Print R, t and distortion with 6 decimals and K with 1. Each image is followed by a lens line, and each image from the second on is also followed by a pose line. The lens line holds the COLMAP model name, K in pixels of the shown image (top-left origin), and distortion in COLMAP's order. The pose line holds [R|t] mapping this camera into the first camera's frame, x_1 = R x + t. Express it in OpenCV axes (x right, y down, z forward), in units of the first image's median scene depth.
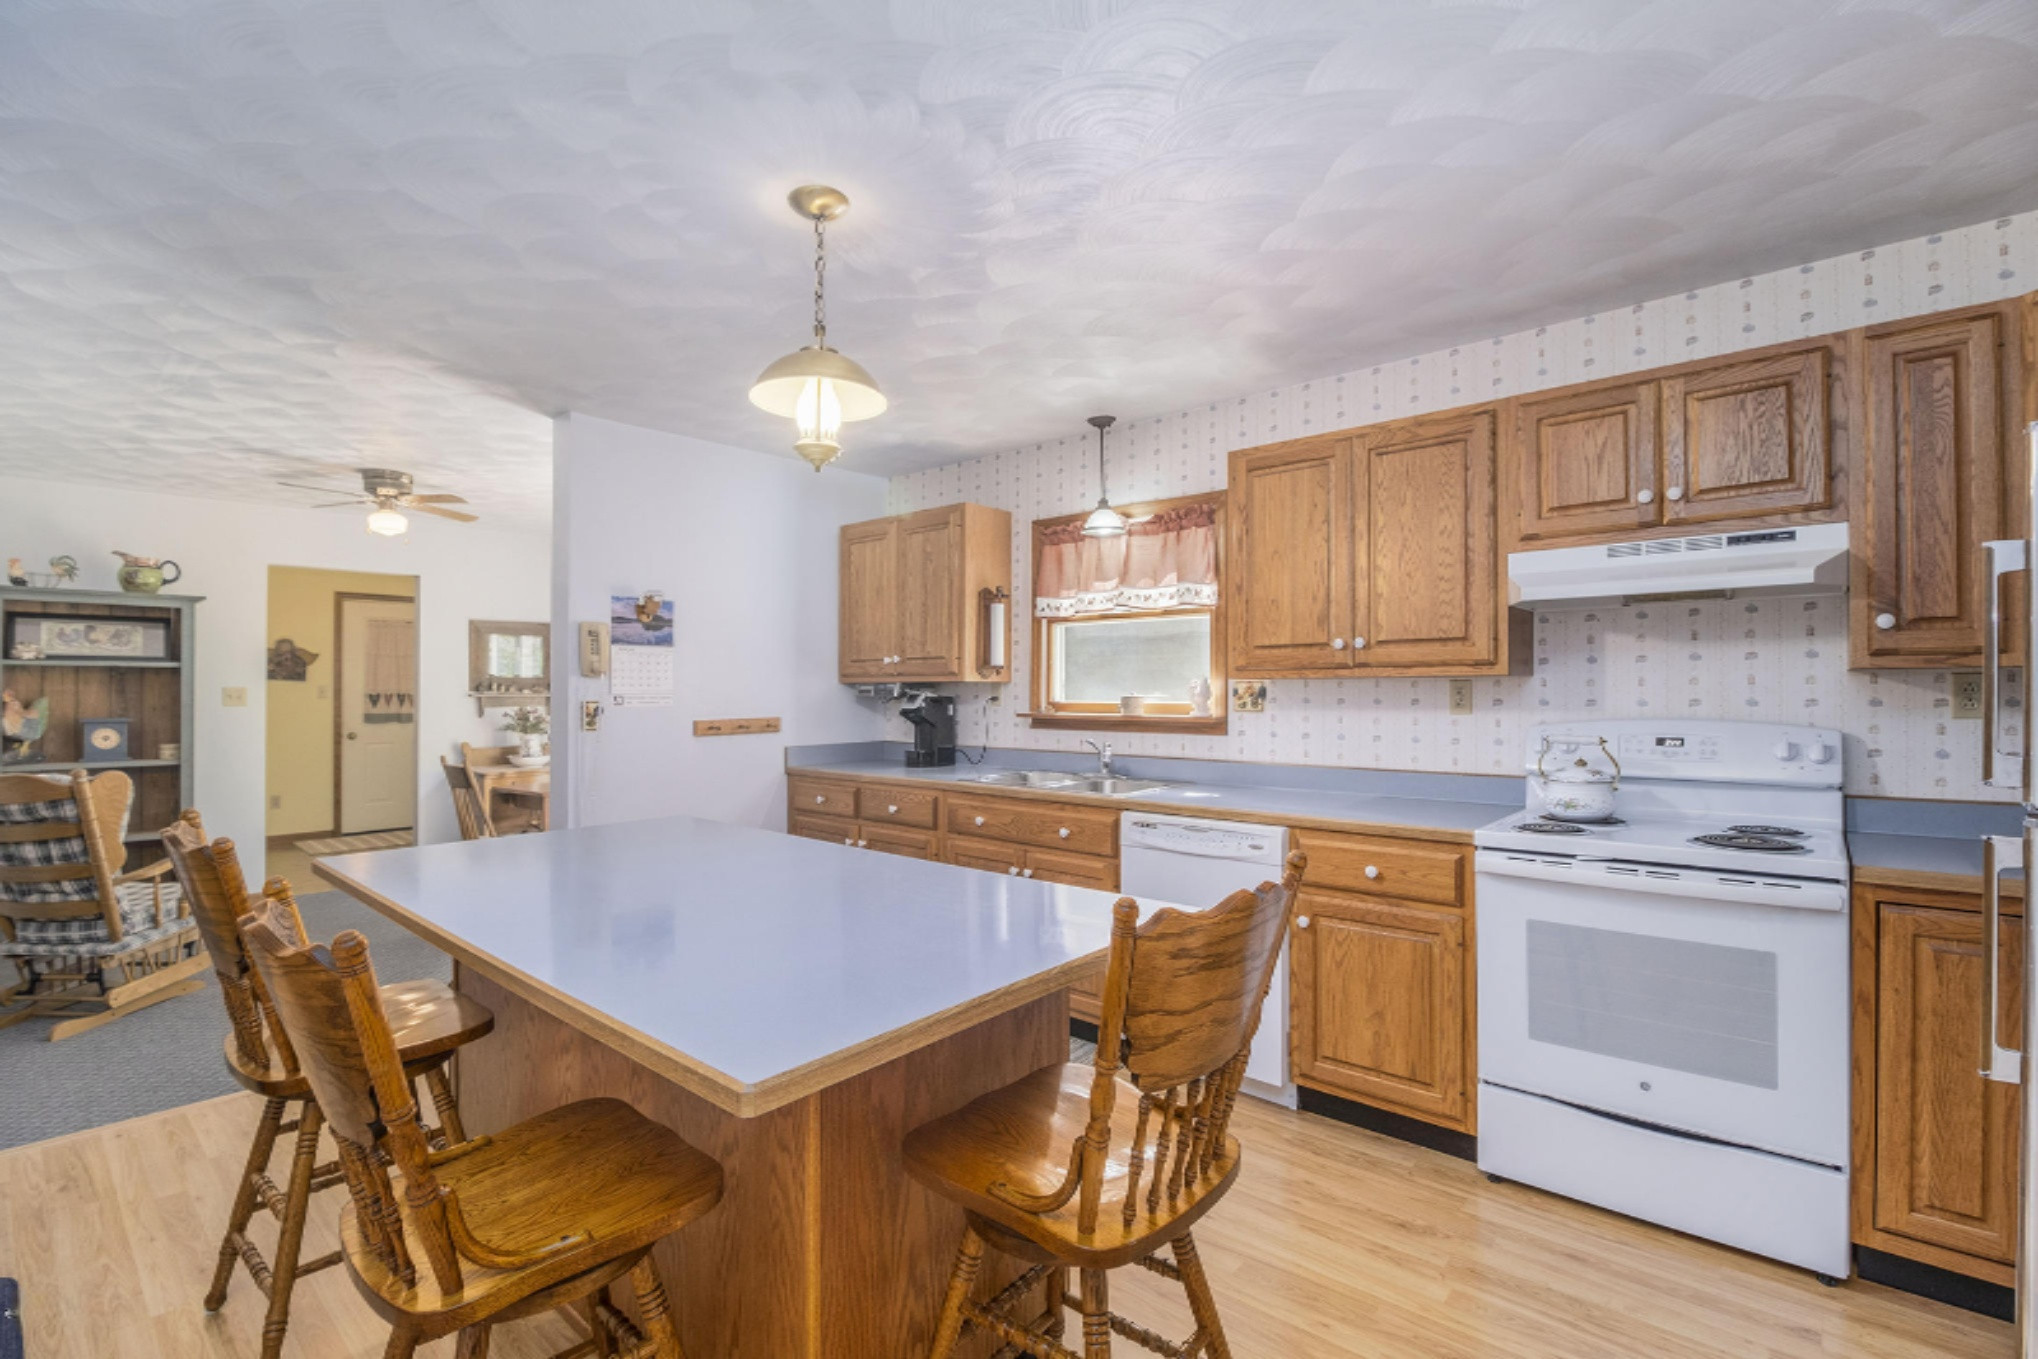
lens RADIAL K [[911.0, 0, 1023.3], [0, 911.0, 679.6], [0, 0, 1]] dist [-0.020557, -0.000014]
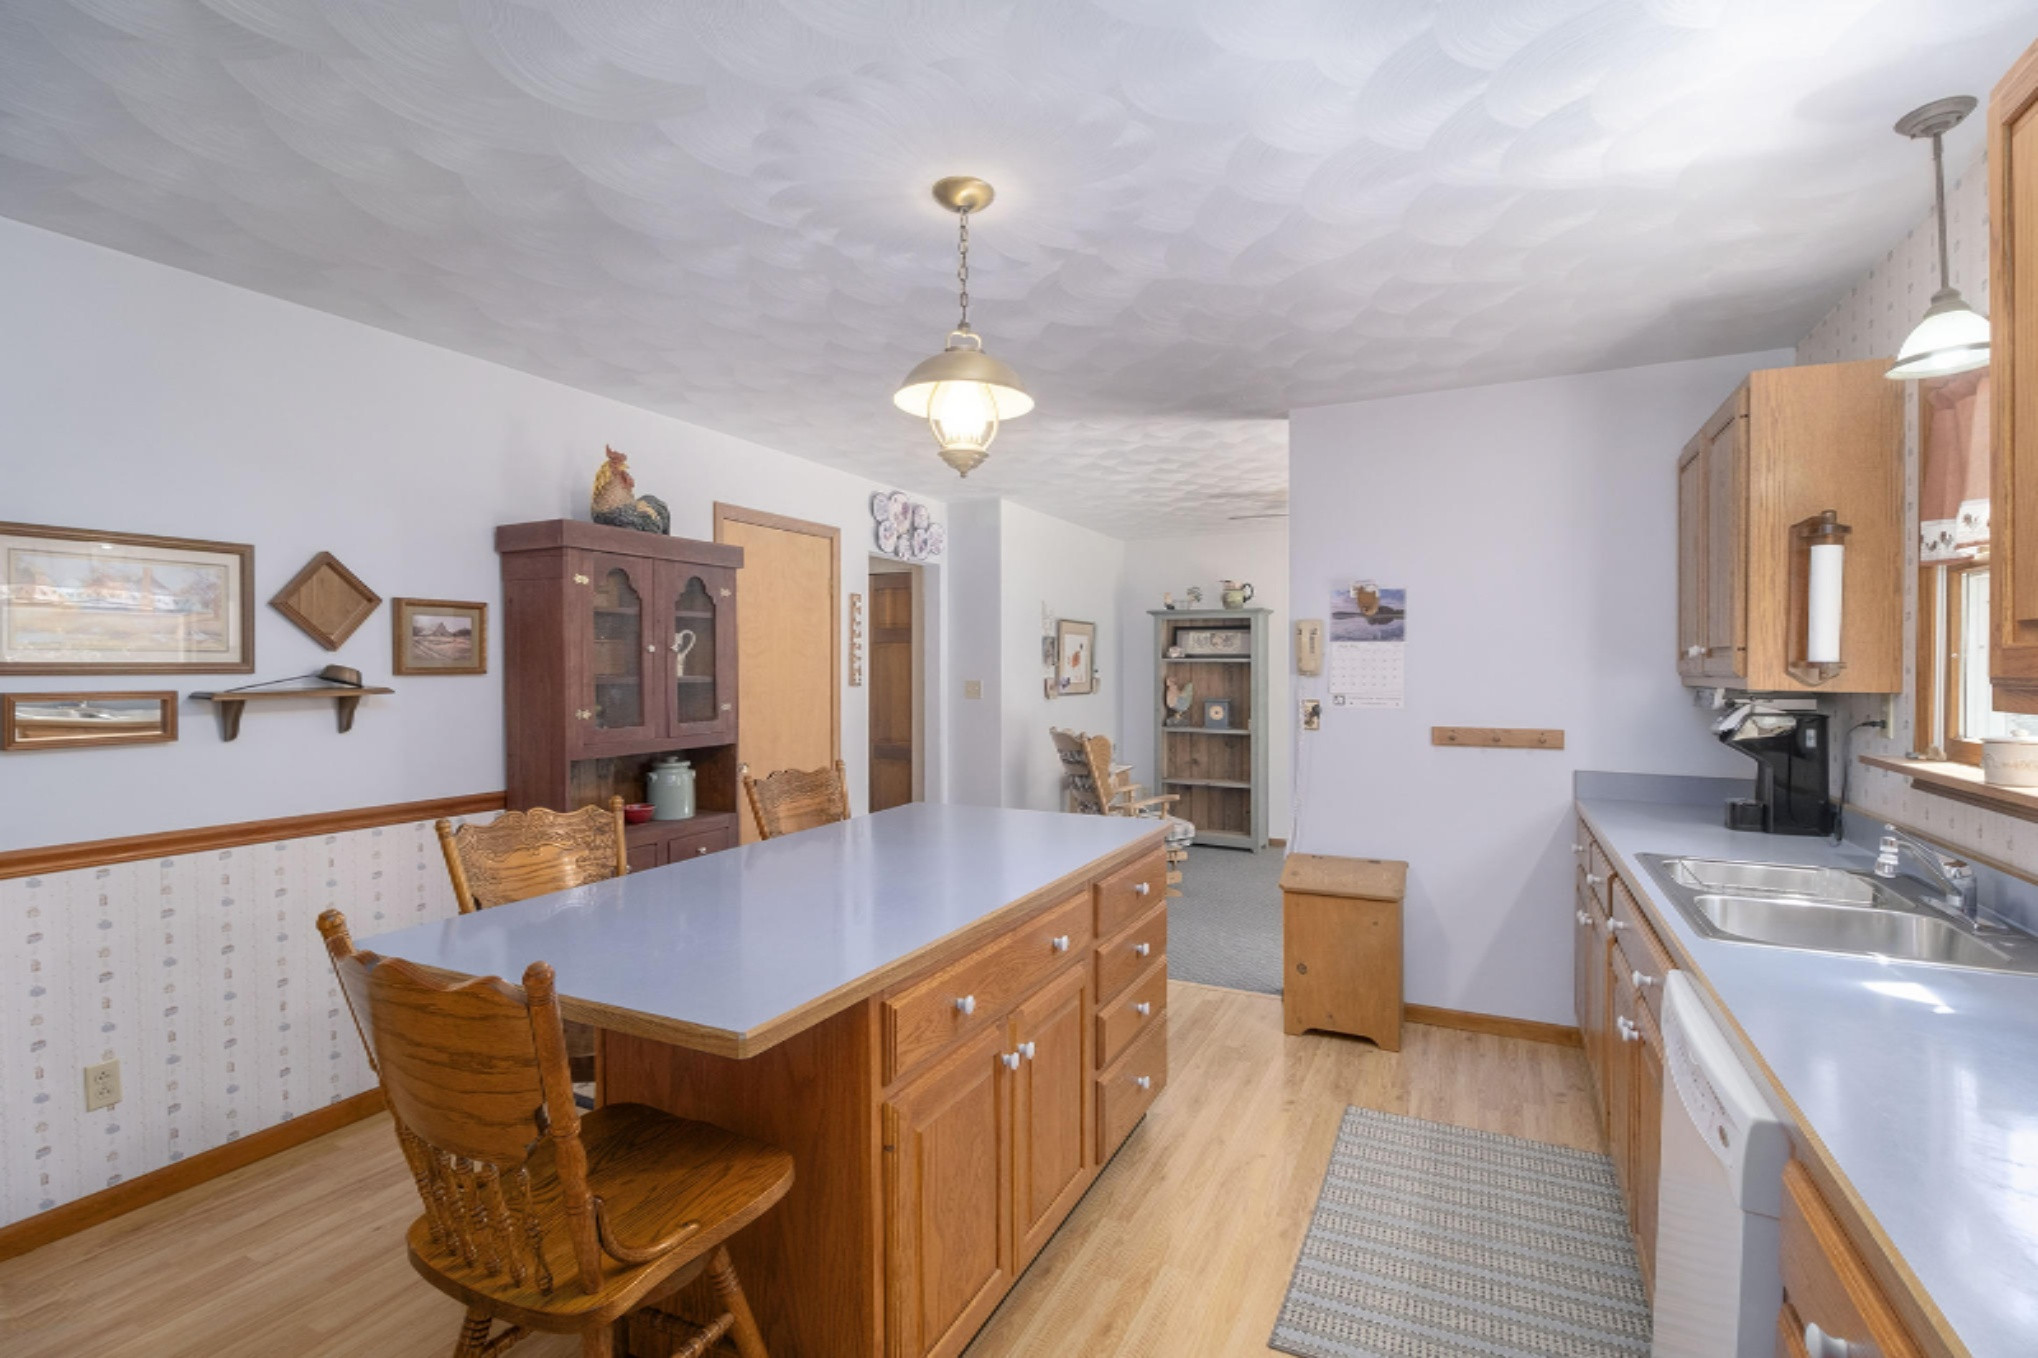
lens RADIAL K [[911.0, 0, 1023.3], [0, 911.0, 679.1], [0, 0, 1]] dist [-0.020557, -0.000014]
pose [[0.247390, 0.016068, -0.968783, 0.361317], [-0.001856, 0.999869, 0.016110, -0.012515], [0.968914, -0.002188, 0.247387, 0.408950]]
